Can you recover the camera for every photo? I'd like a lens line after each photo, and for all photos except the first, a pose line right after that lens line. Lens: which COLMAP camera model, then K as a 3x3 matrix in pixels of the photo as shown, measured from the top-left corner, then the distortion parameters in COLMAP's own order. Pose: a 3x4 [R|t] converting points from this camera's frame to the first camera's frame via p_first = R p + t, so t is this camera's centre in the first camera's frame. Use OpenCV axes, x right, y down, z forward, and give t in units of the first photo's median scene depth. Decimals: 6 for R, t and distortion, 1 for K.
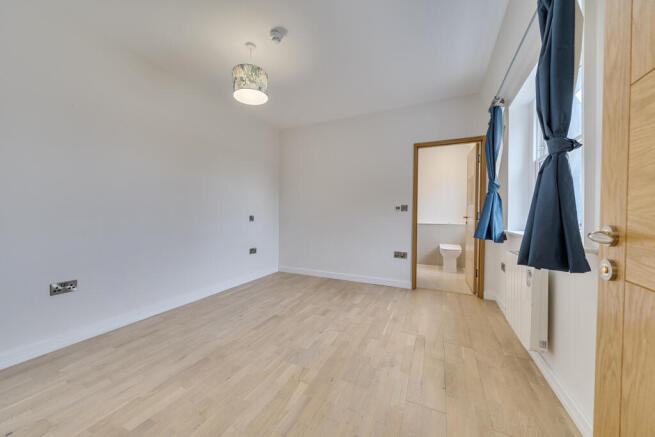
lens RADIAL K [[233.6, 0, 326.2], [0, 233.6, 216.7], [0, 0, 1]] dist [-0.002302, -0.000309]
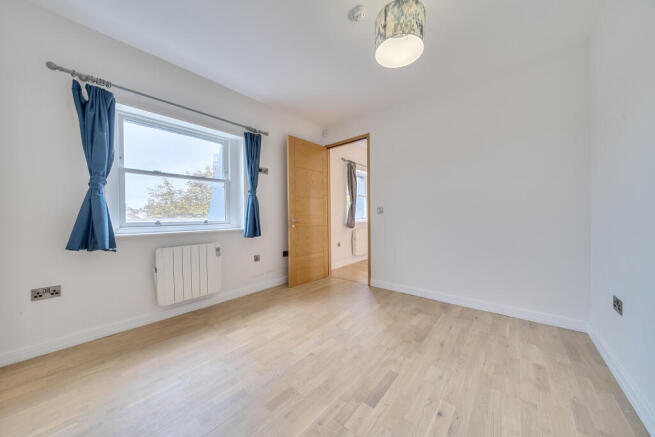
lens RADIAL K [[222.2, 0, 325.6], [0, 222.2, 218.1], [0, 0, 1]] dist [-0.007175, -0.000014]
pose [[-0.966357, -0.000068, 0.257205, -0.303406], [0.007967, 0.999512, 0.030200, -0.033392], [-0.257082, 0.031233, -0.965885, 1.873181]]
